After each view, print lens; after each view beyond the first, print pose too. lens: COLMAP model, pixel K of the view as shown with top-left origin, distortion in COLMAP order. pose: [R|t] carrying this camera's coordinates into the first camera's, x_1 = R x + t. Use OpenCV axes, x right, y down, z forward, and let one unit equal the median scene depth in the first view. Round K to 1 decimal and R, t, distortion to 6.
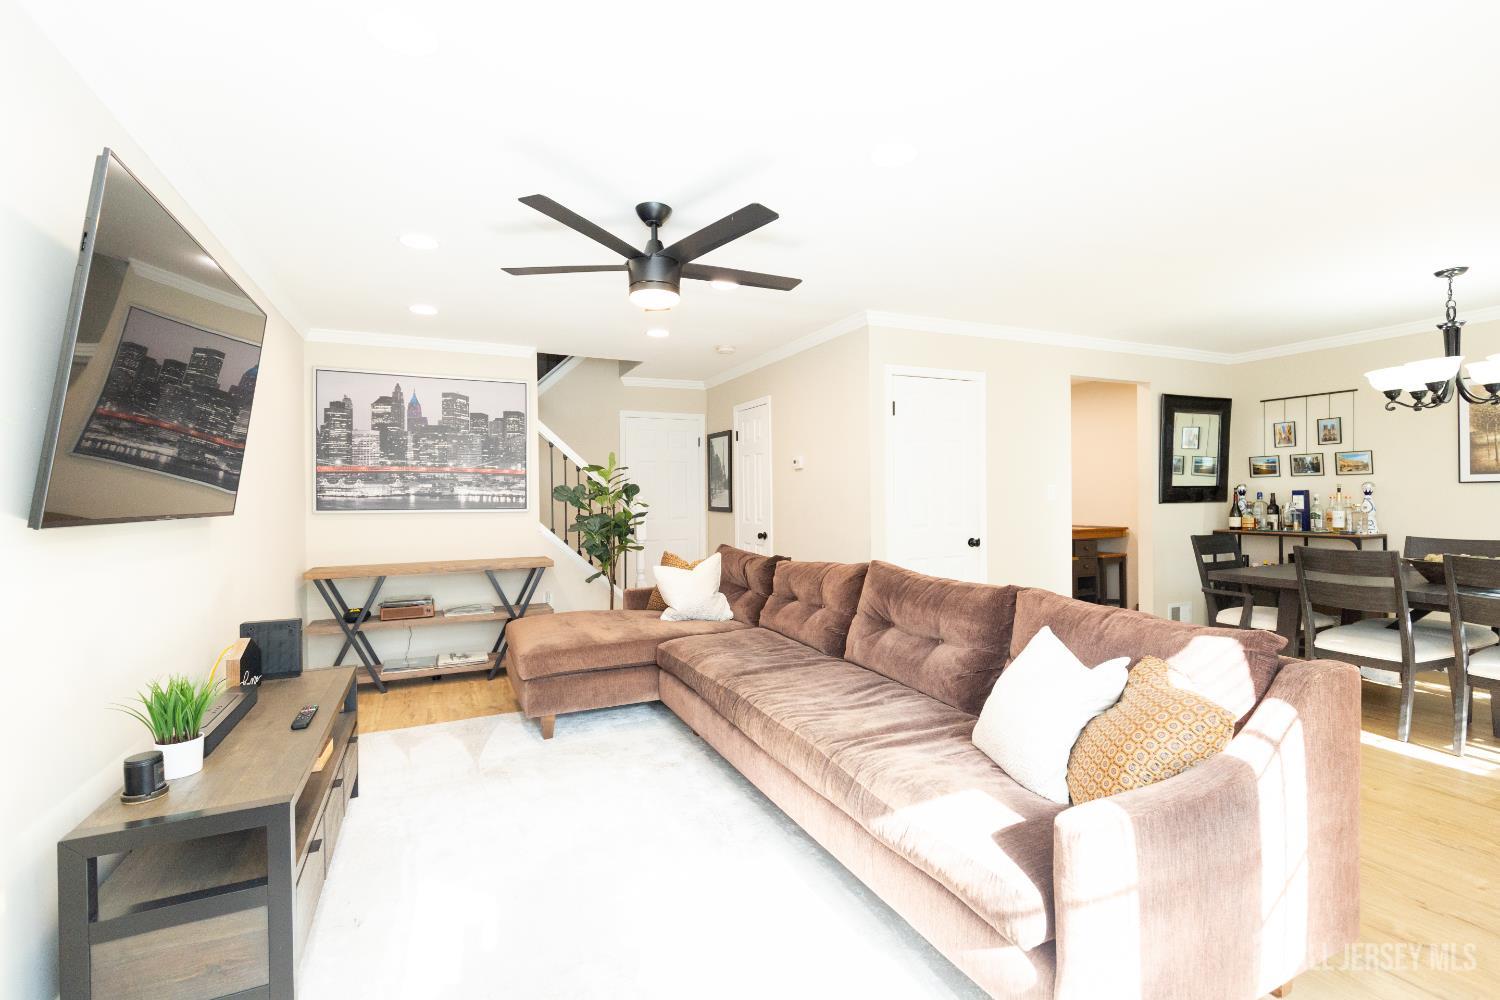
lens RADIAL K [[674.7, 0, 753.8], [0, 674.7, 500.7], [0, 0, 1]] dist [0.001969, 0.000375]
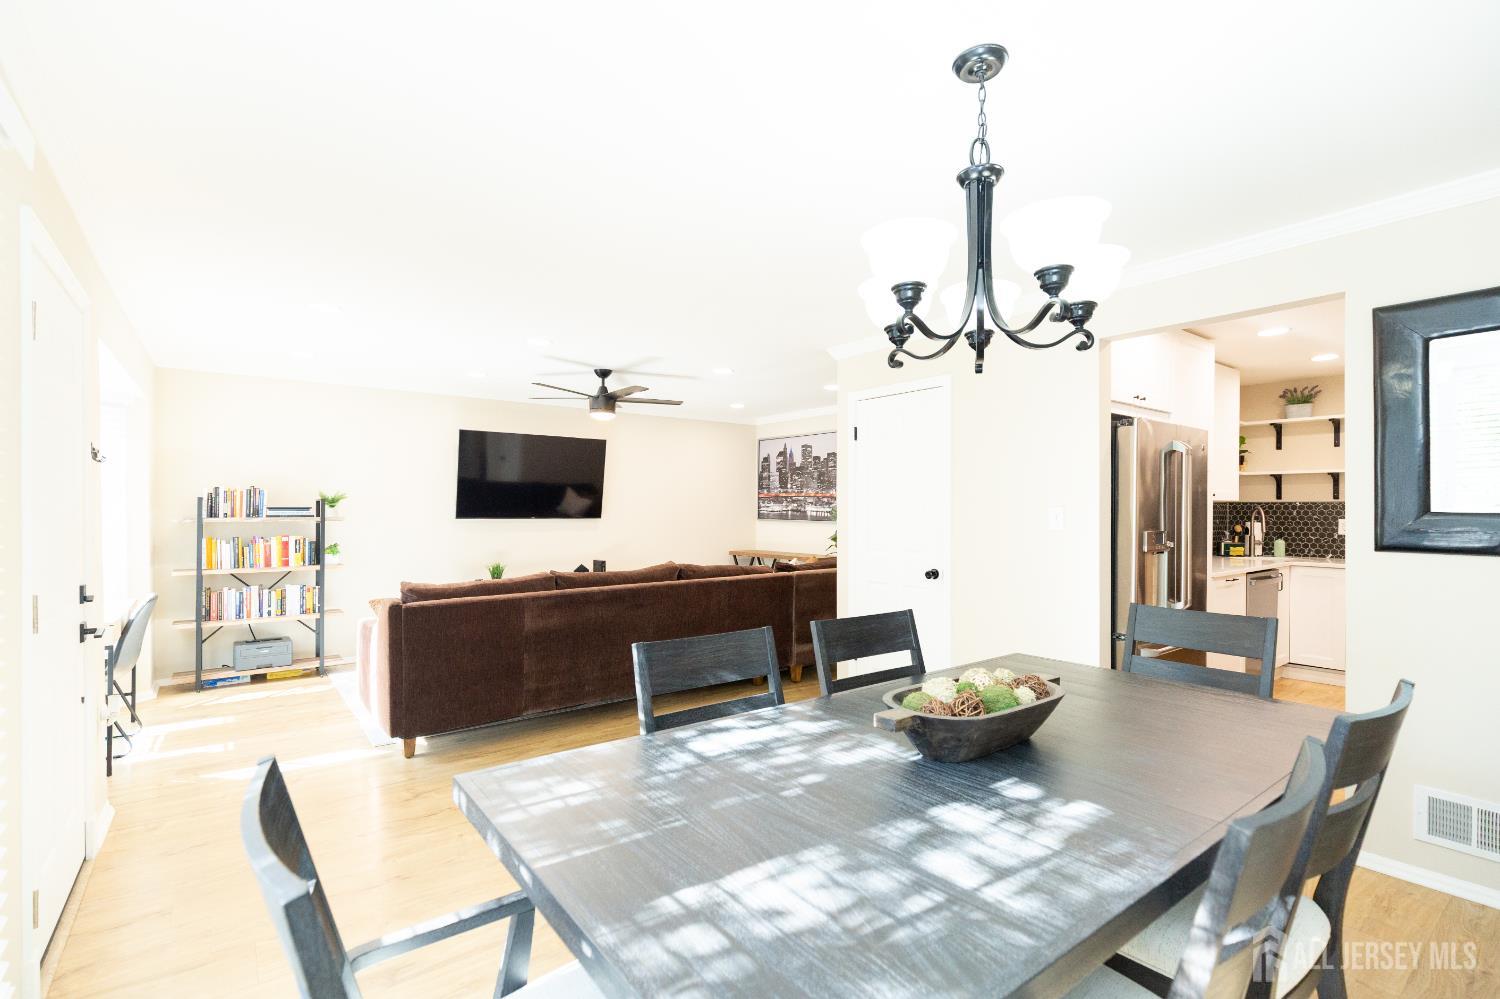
lens RADIAL K [[689.3, 0, 759.8], [0, 689.3, 511.8], [0, 0, 1]] dist [0.001952, -0.000181]
pose [[0.225987, 0.014877, -0.974017, 1.062386], [-0.012000, 0.999850, 0.012487, -0.025000], [0.974056, 0.008866, 0.226132, 0.544416]]
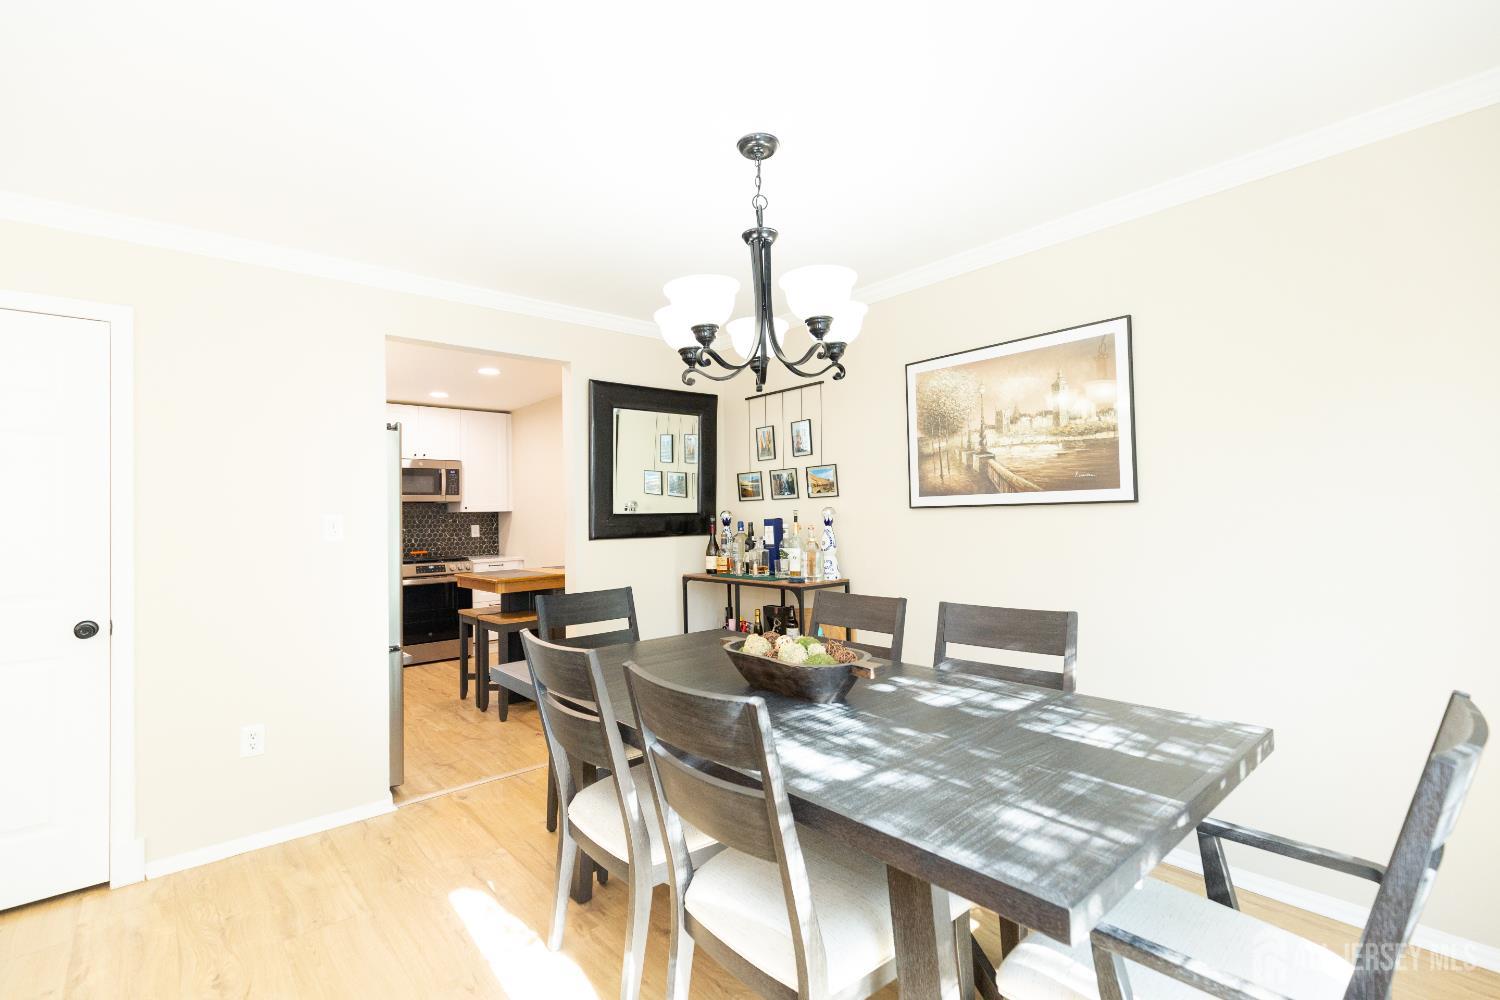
lens RADIAL K [[667.5, 0, 750.0], [0, 667.5, 500.0], [0, 0, 1]] dist [0.001872, -0.000001]
pose [[0.960311, -0.002791, 0.278919, 0.628513], [0.012858, 0.999330, -0.034270, -0.012239], [-0.278636, 0.036496, 0.959703, 0.338994]]
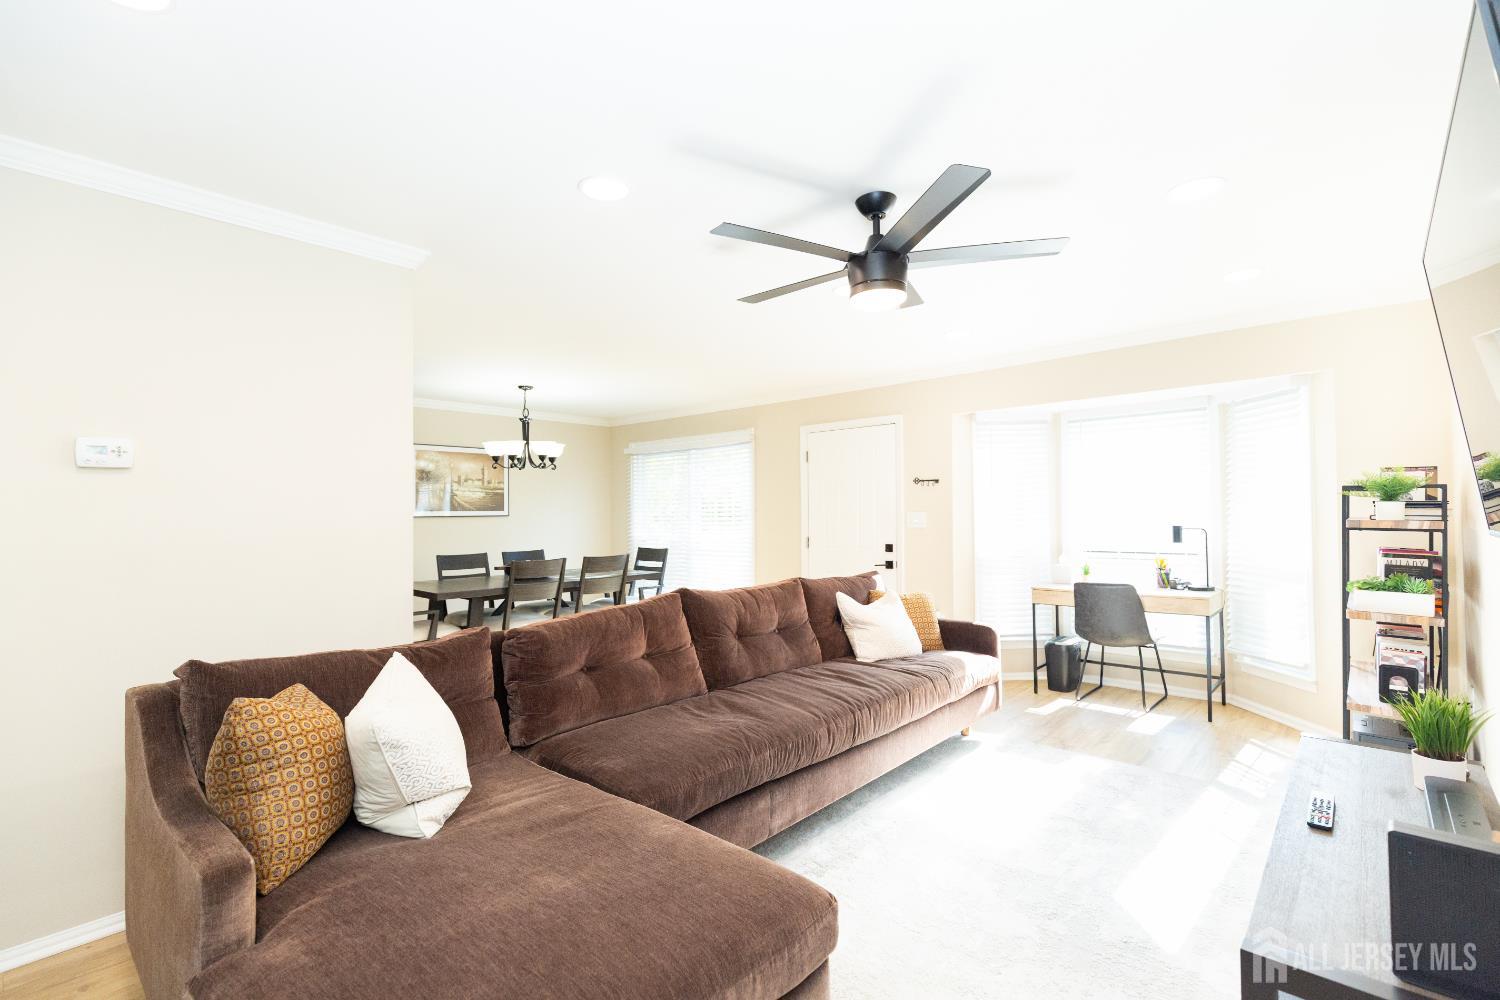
lens RADIAL K [[674.7, 0, 753.8], [0, 674.7, 500.7], [0, 0, 1]] dist [0.001969, 0.000375]
pose [[-0.390315, 0.032415, 0.920111, -0.490197], [0.023632, 0.999403, -0.025184, -0.007654], [-0.920378, 0.011915, -0.390848, 0.820448]]
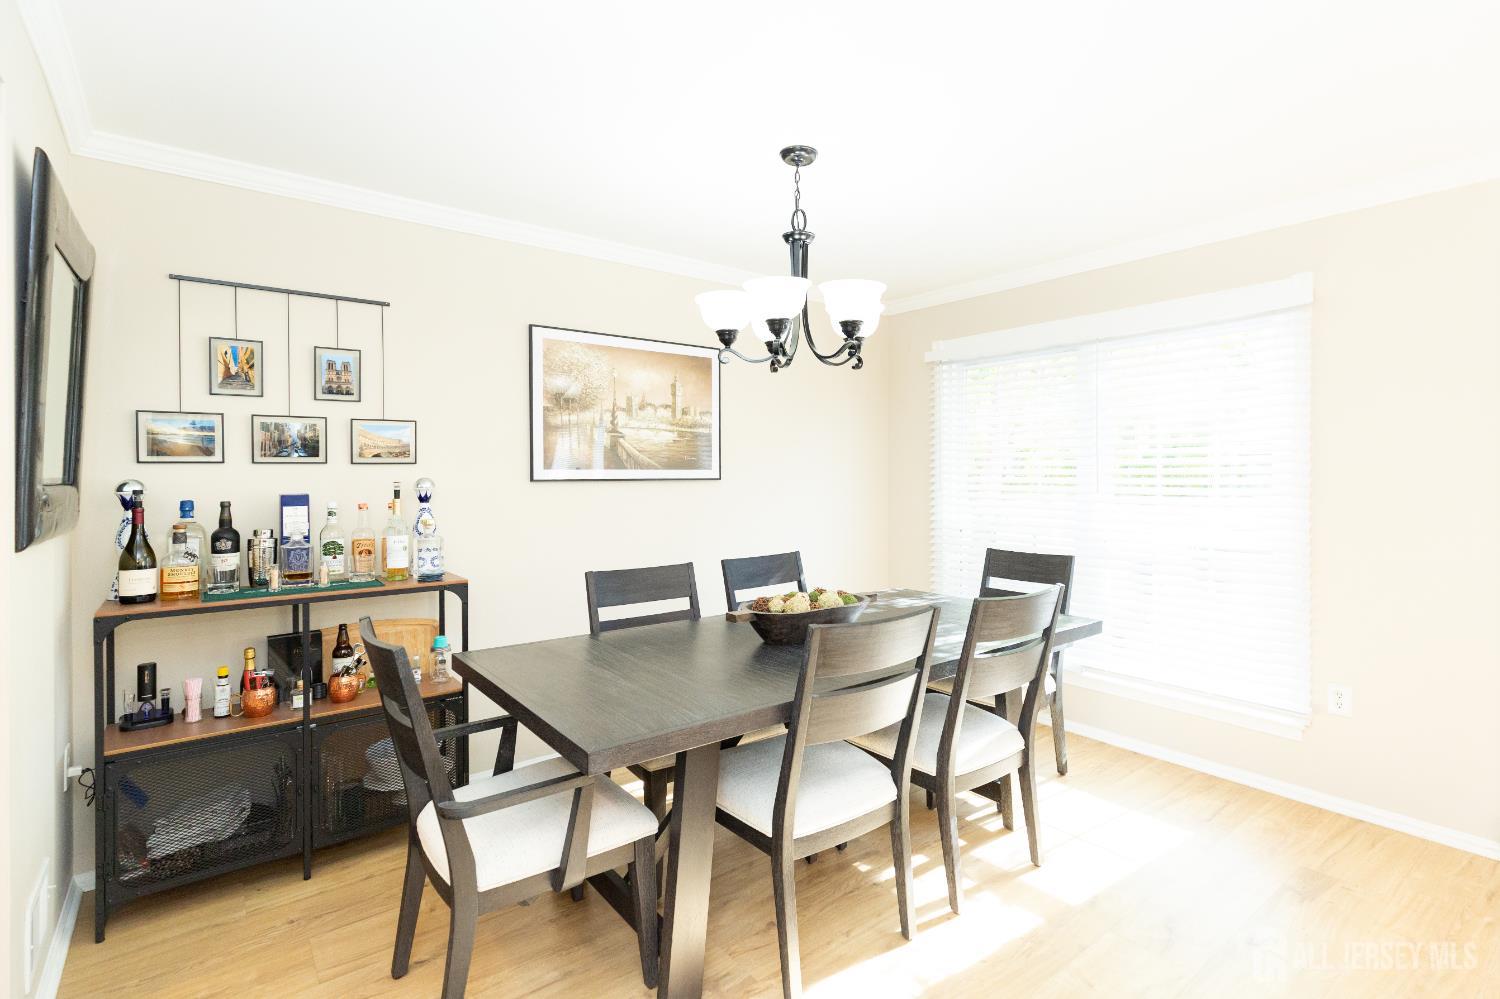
lens RADIAL K [[720.7, 0, 800.0], [0, 720.7, 473.2], [0, 0, 1]] dist [0.001545, 0.000247]
pose [[-0.252526, 0.014404, 0.967483, 0.271552], [0.014875, 0.999829, -0.011003, -0.021091], [-0.967476, 0.011613, -0.252697, 0.851929]]
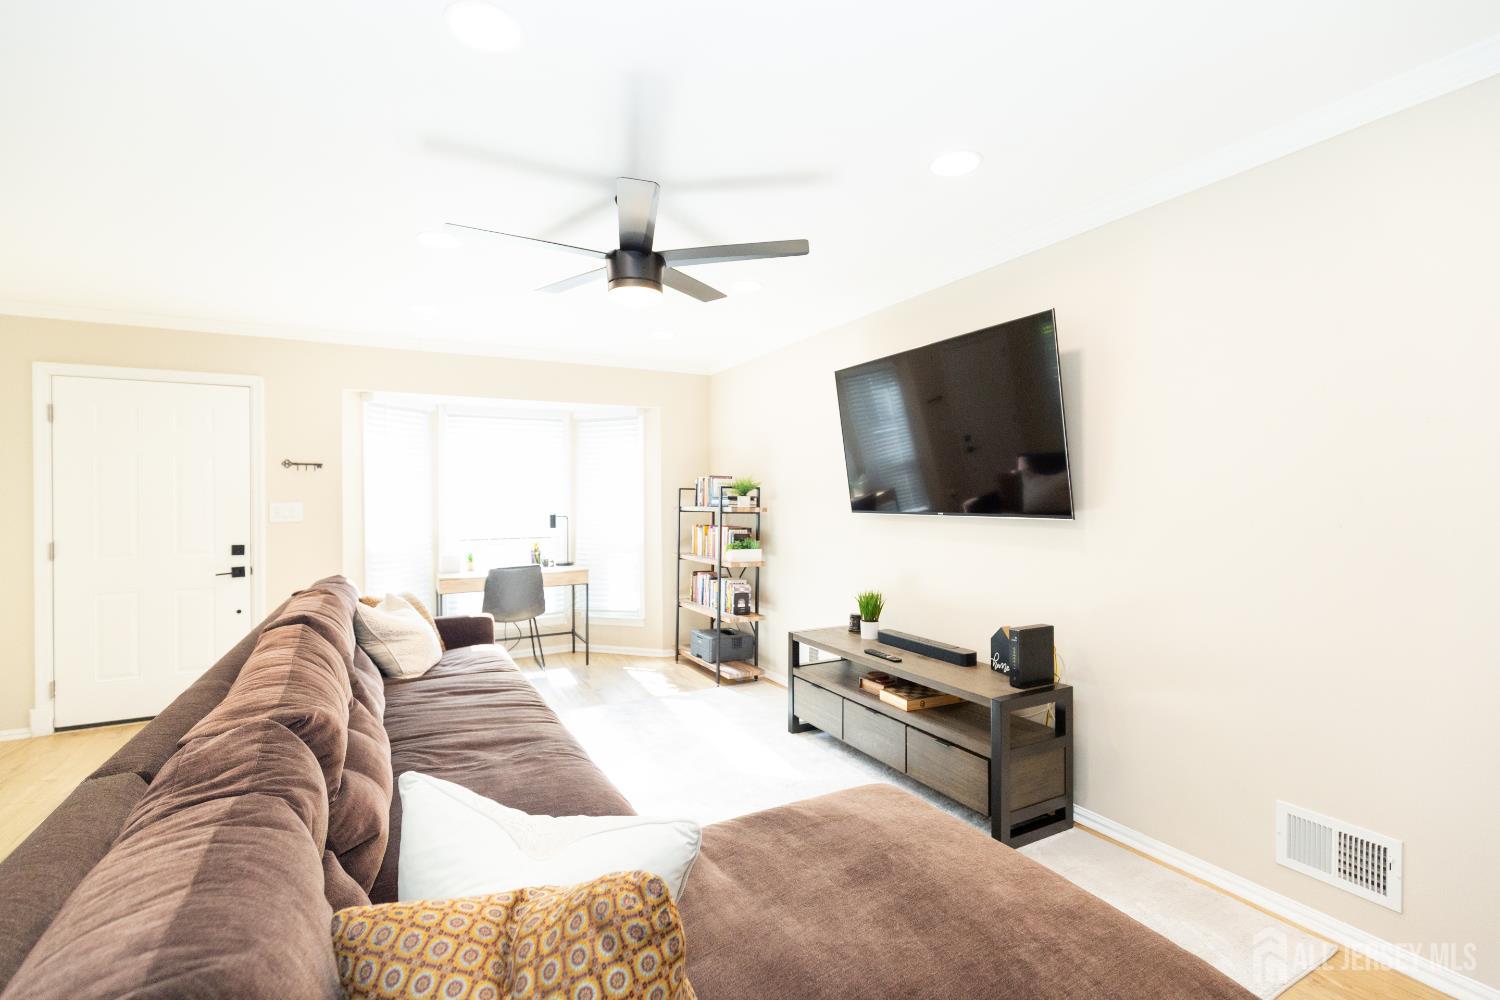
lens RADIAL K [[667.5, 0, 750.0], [0, 667.5, 500.0], [0, 0, 1]] dist [0.001872, -0.000001]
pose [[-0.997824, 0.016135, -0.063925, -0.130832], [0.015479, 0.999823, 0.010739, -0.013910], [0.064087, 0.009726, -0.997897, 1.057174]]
